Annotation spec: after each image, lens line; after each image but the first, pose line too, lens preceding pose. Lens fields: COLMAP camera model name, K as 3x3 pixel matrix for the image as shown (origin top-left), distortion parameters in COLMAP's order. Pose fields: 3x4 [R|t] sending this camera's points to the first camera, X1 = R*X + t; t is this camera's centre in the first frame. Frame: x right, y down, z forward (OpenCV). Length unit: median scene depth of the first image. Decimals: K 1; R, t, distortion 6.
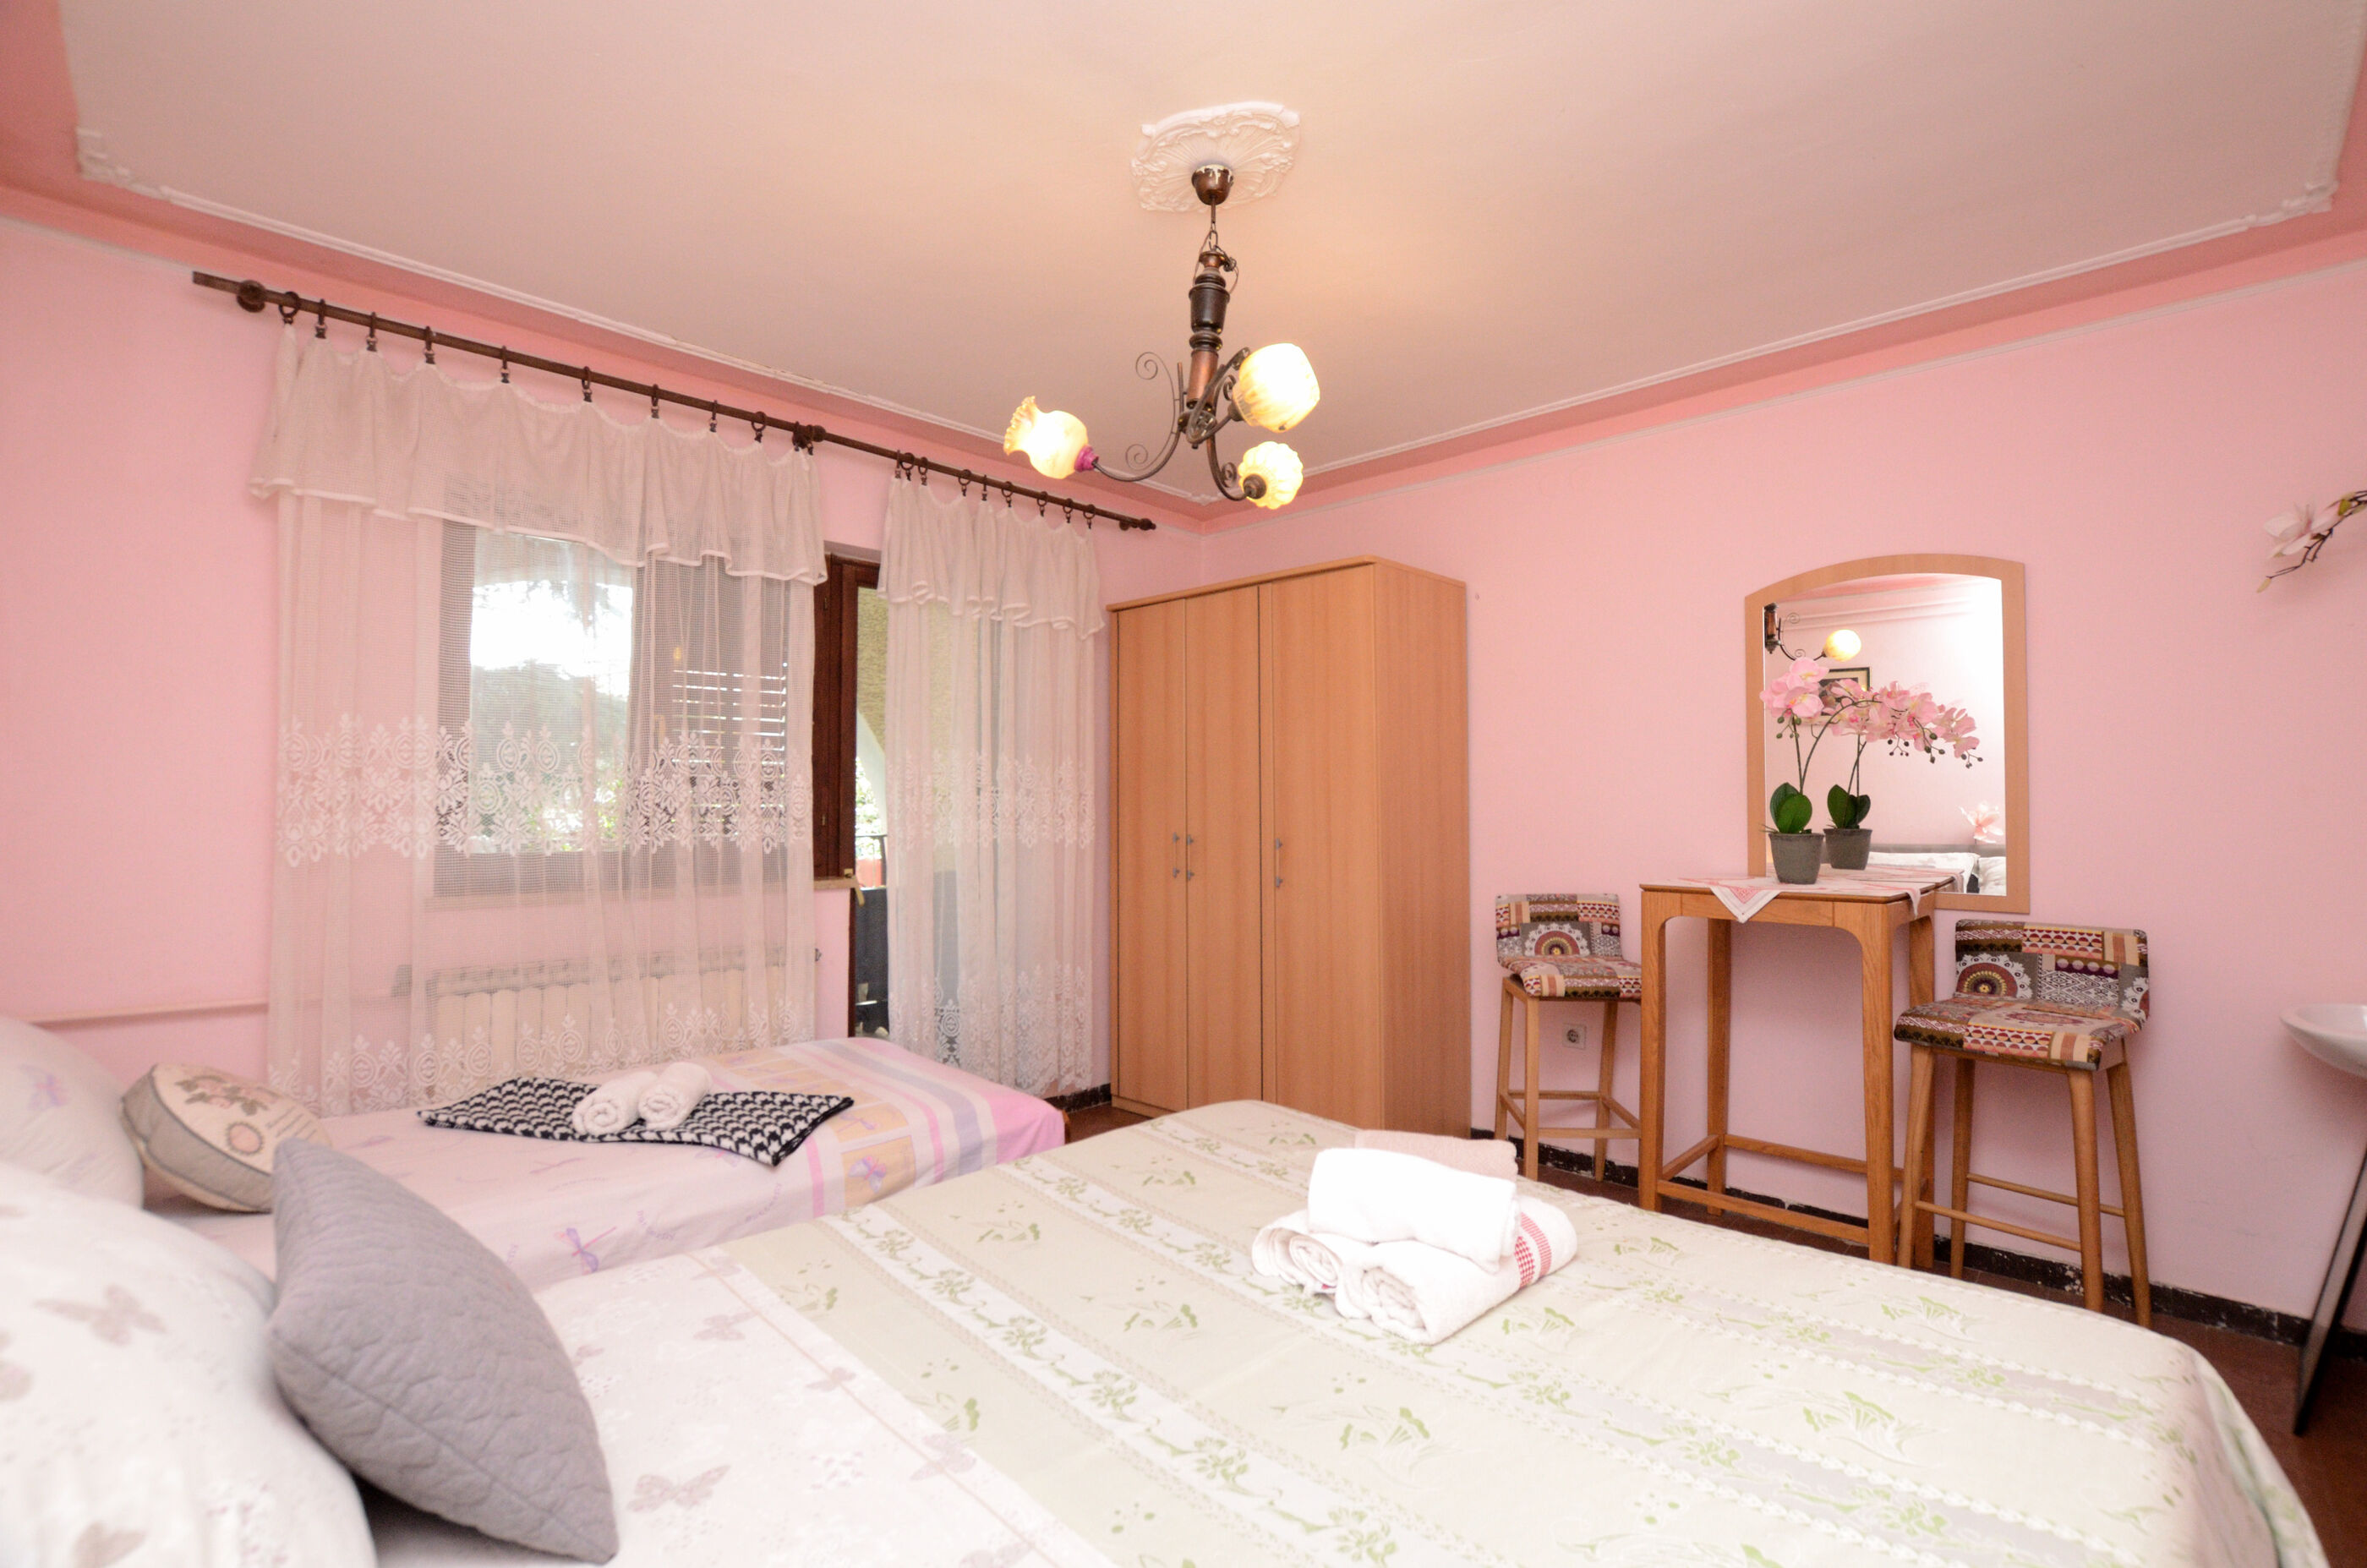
lens RADIAL K [[1043.0, 0, 1210.7], [0, 1043.0, 778.8], [0, 0, 1]] dist [-0.034630, 0.006095]
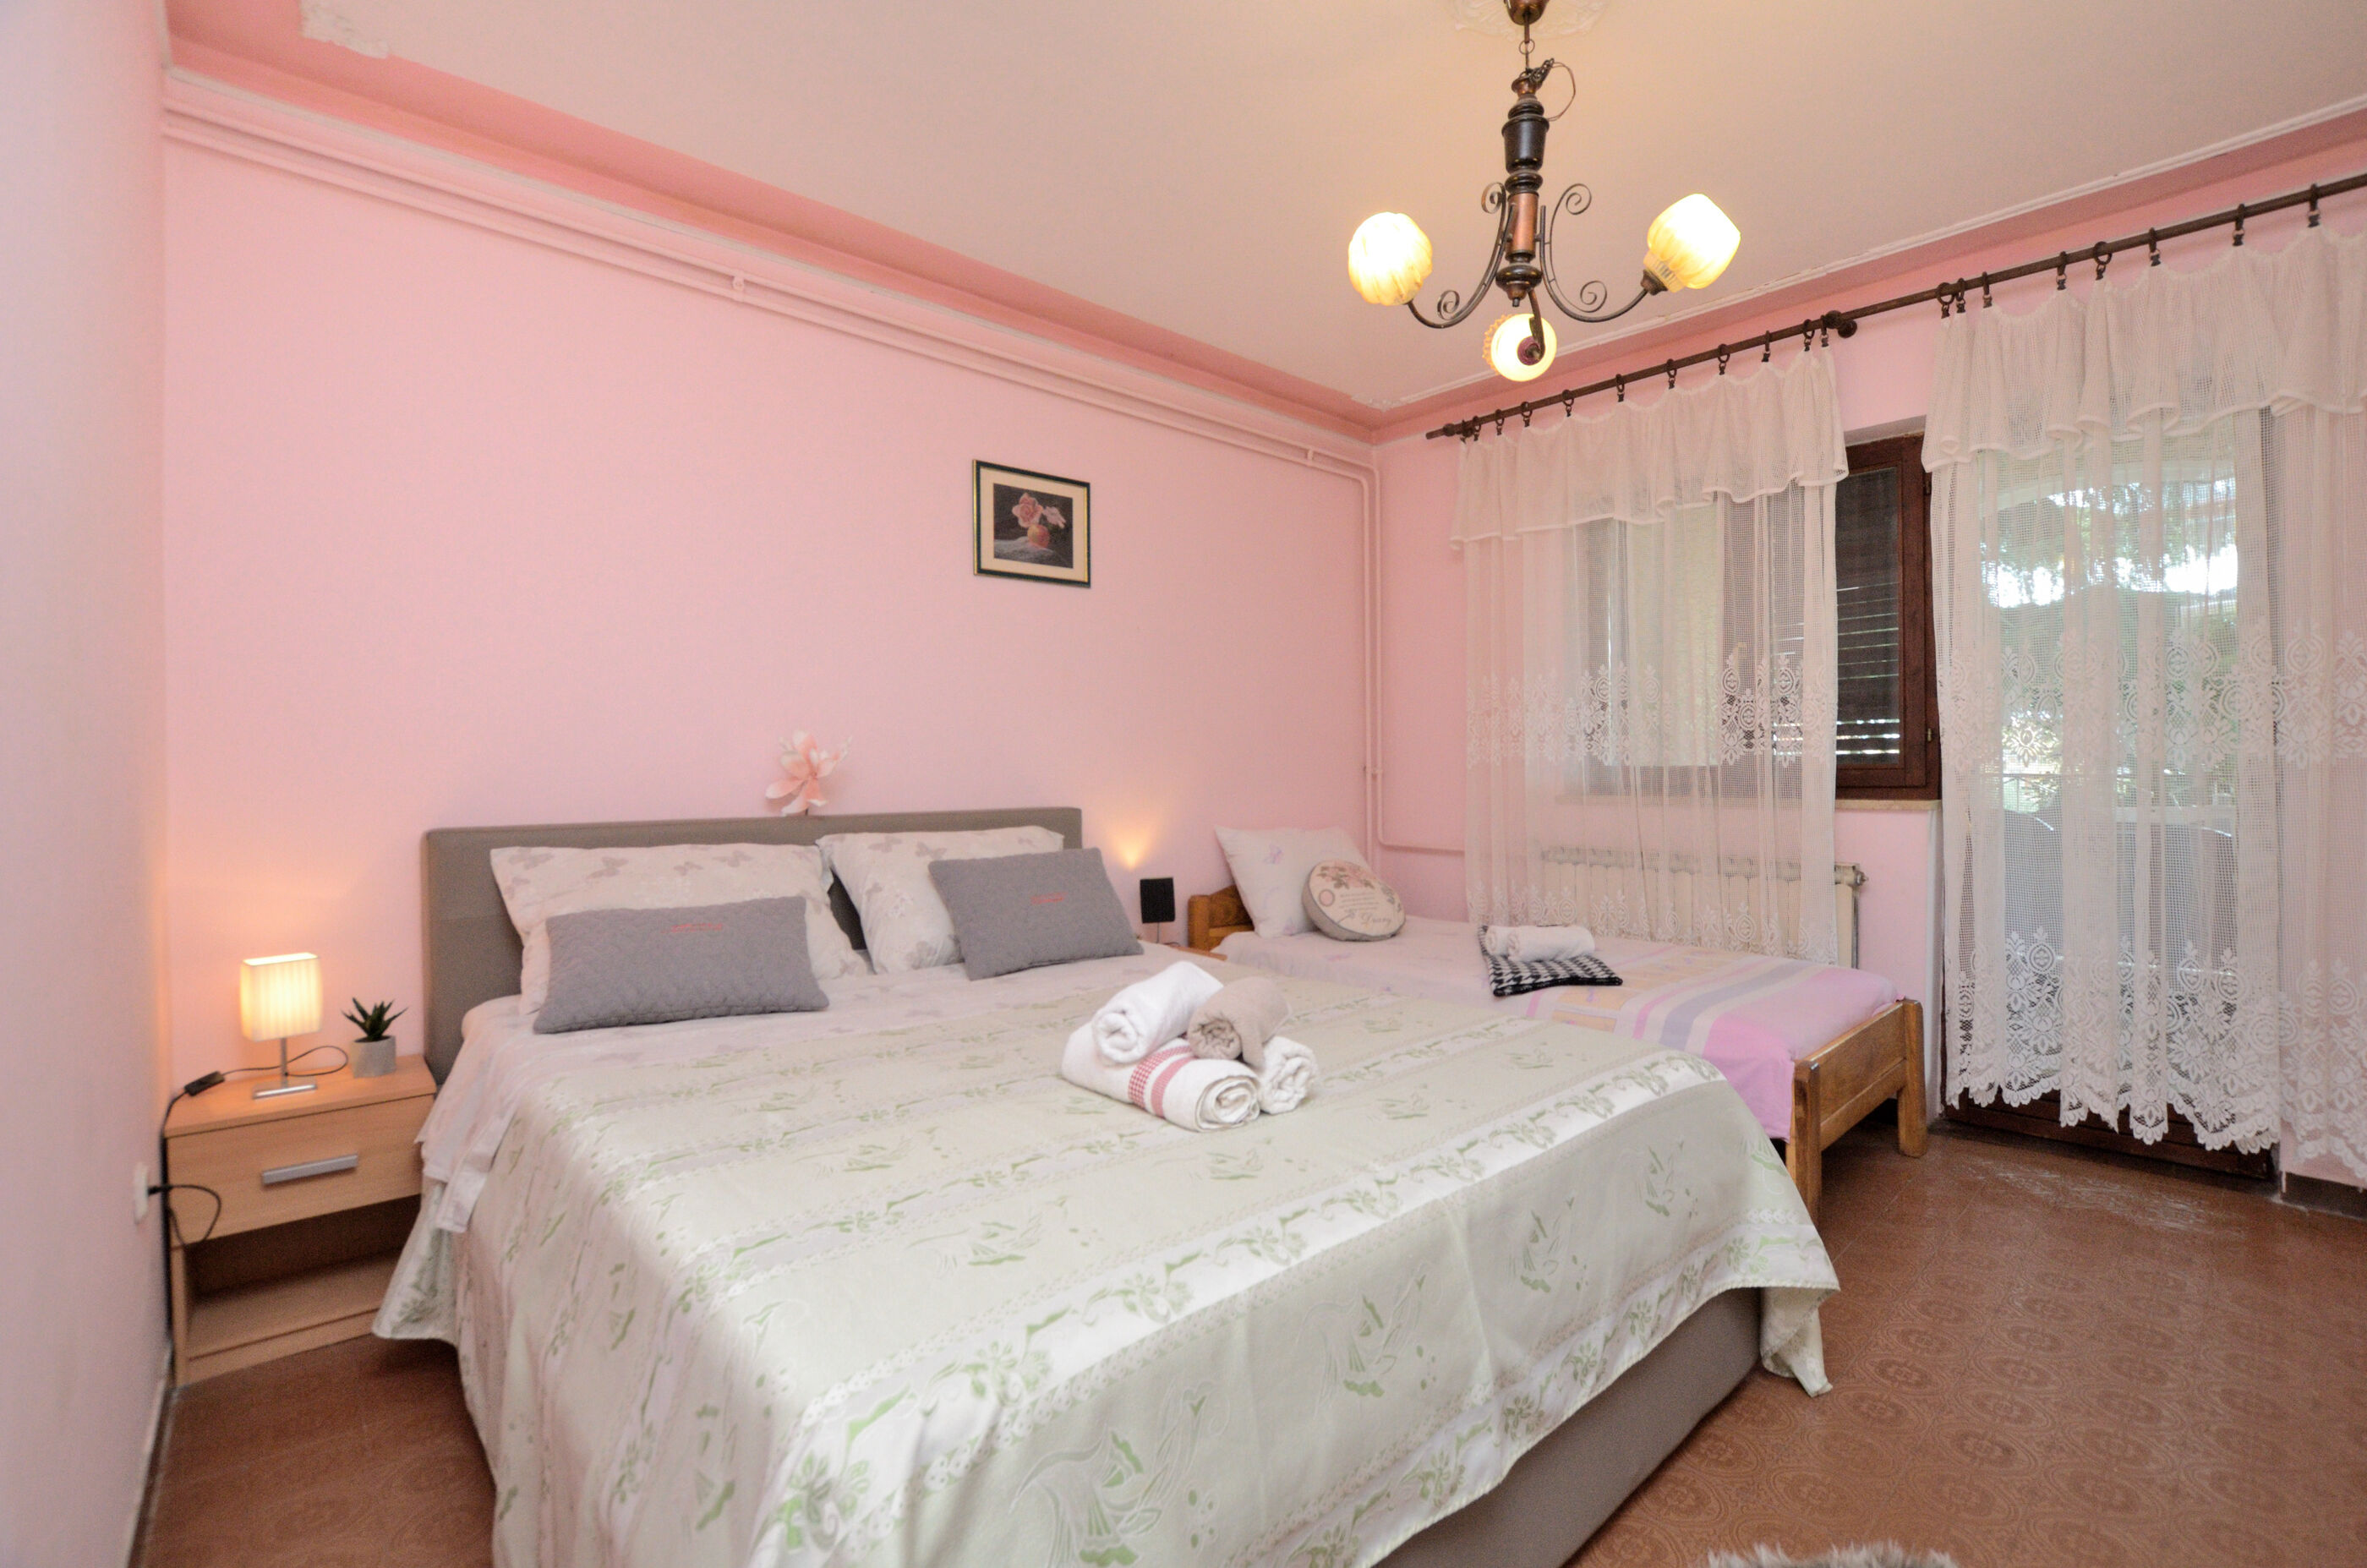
lens RADIAL K [[1043.0, 0, 1210.7], [0, 1043.0, 778.8], [0, 0, 1]] dist [-0.034630, 0.006095]
pose [[-0.053532, 0.017085, -0.998420, 0.575312], [0.040486, 0.999069, 0.014926, 0.041357], [0.997745, -0.039623, -0.054174, 0.476497]]
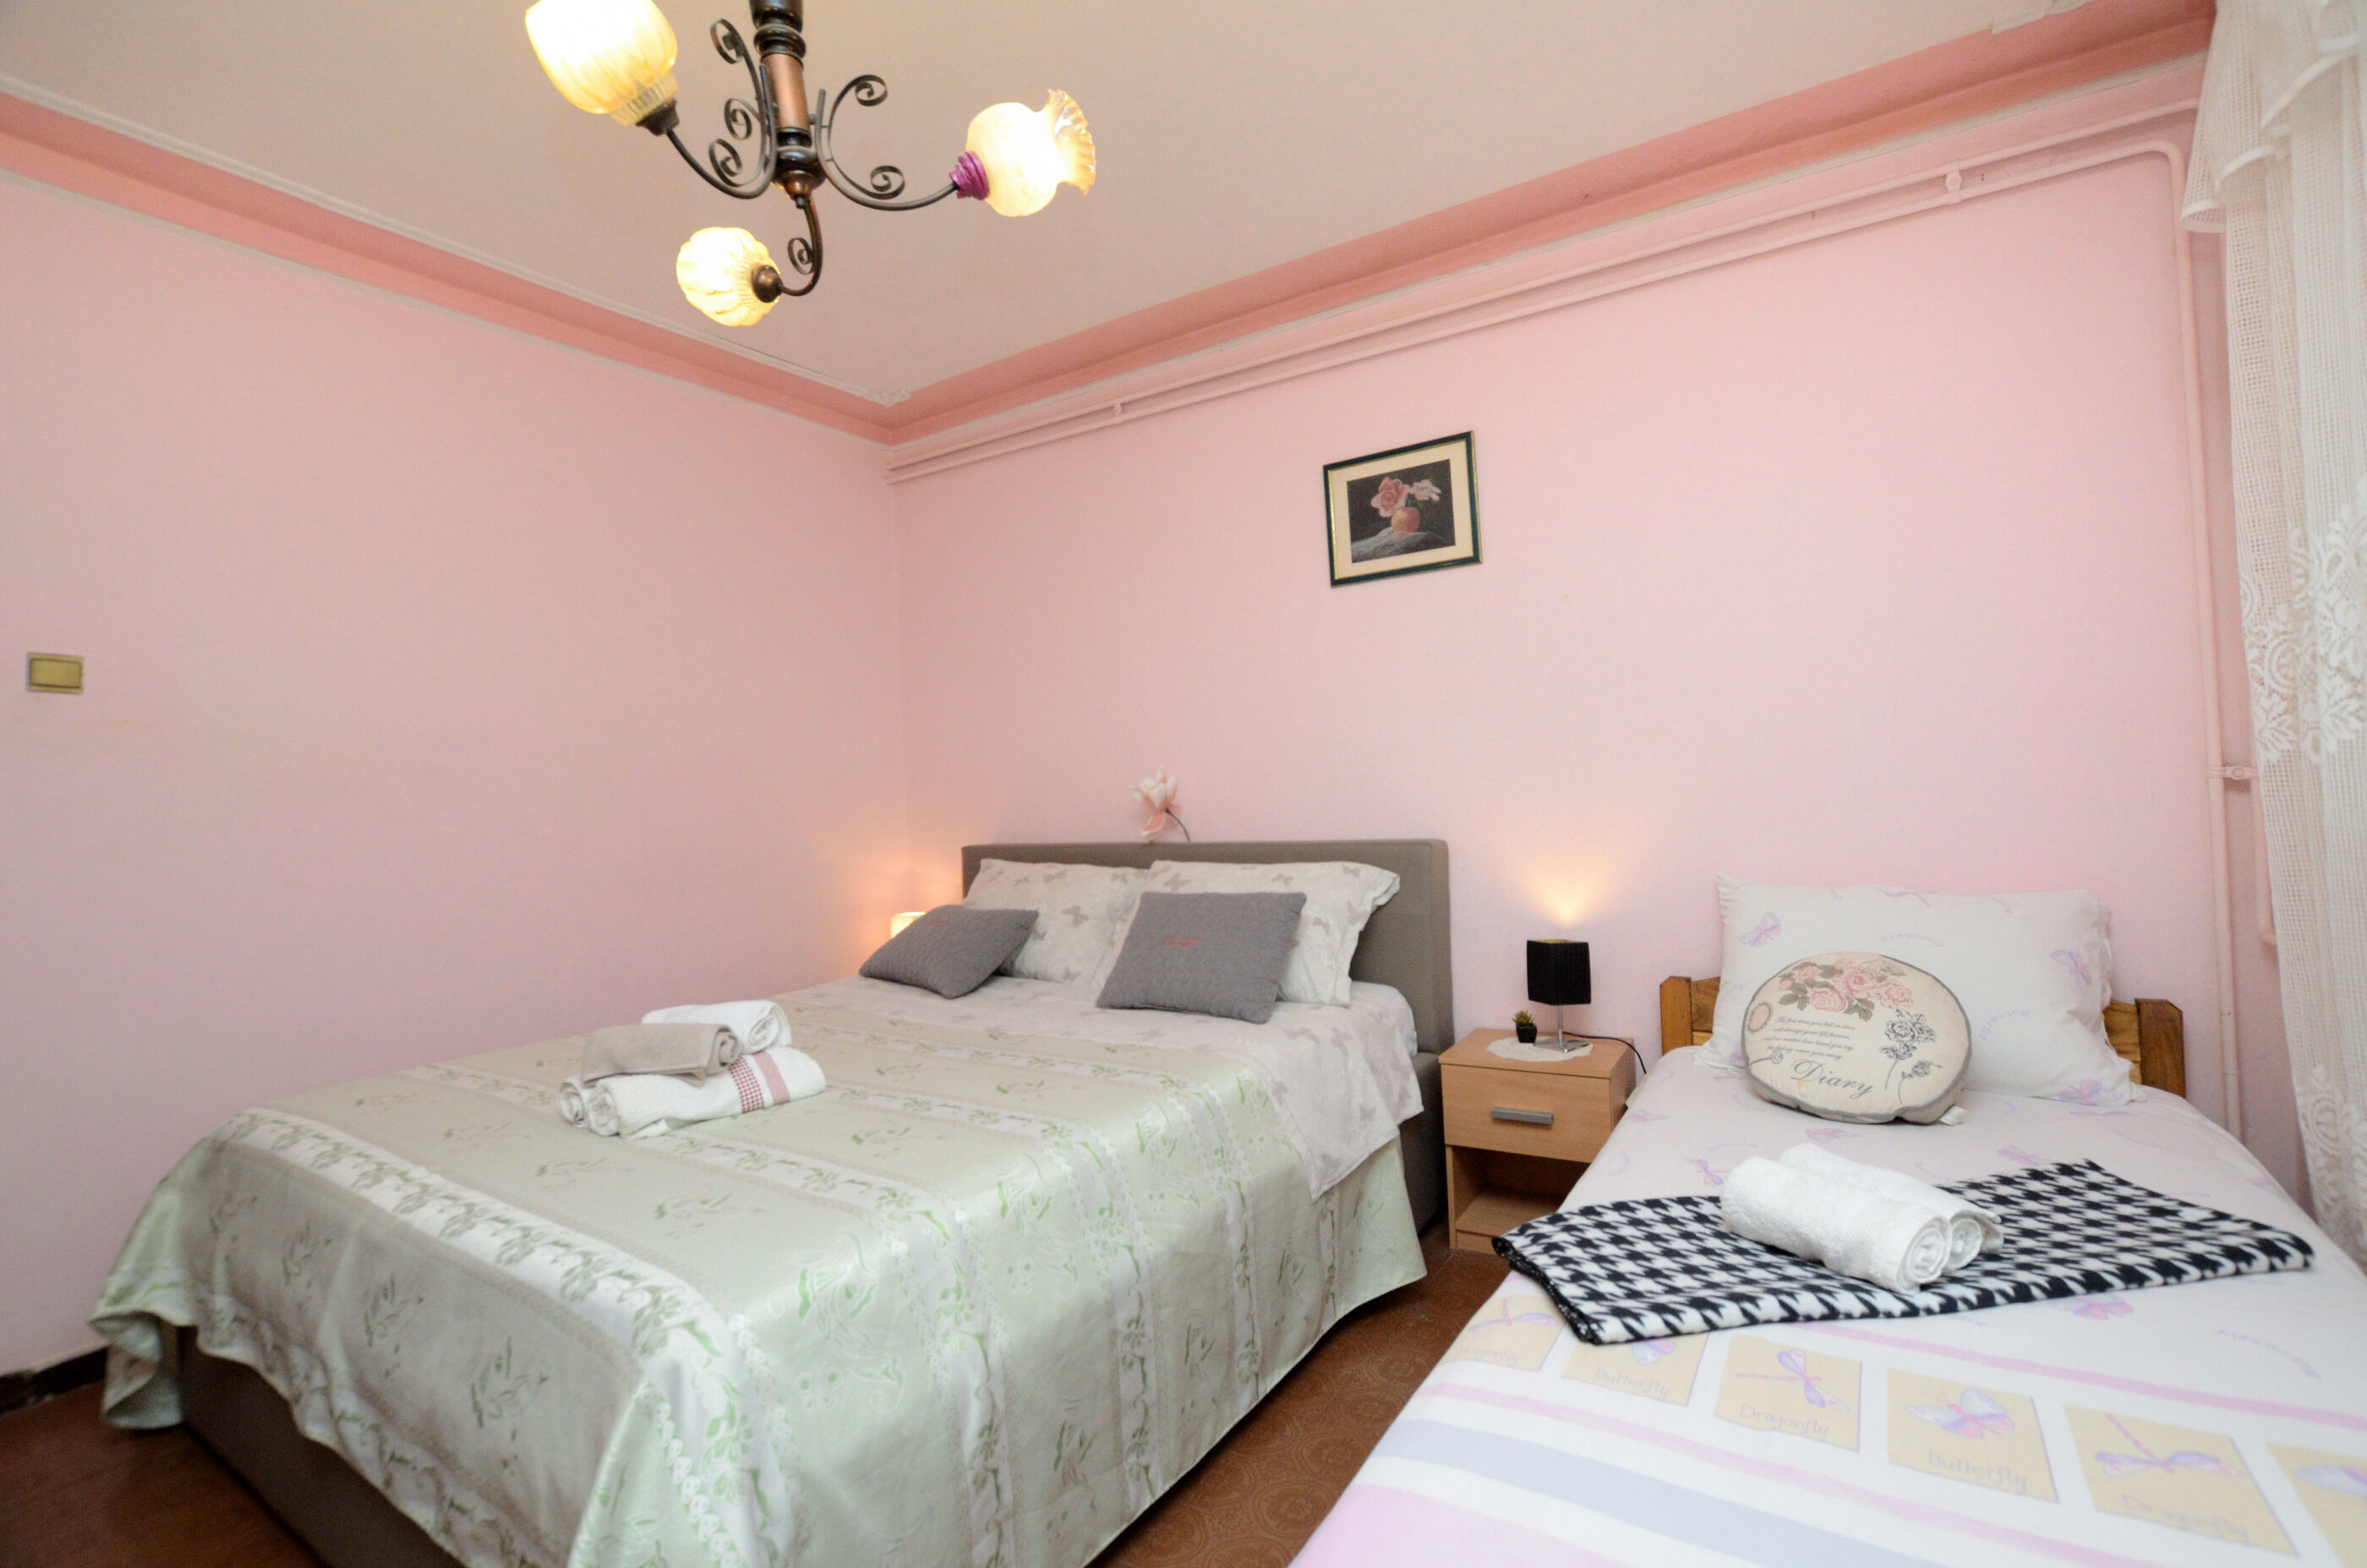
lens RADIAL K [[1043.0, 0, 1210.7], [0, 1043.0, 778.8], [0, 0, 1]] dist [-0.034630, 0.006095]
pose [[-0.976519, 0.044455, -0.210795, -0.068454], [0.055195, 0.997446, -0.045341, 0.056975], [0.208241, -0.055912, -0.976478, 1.049929]]
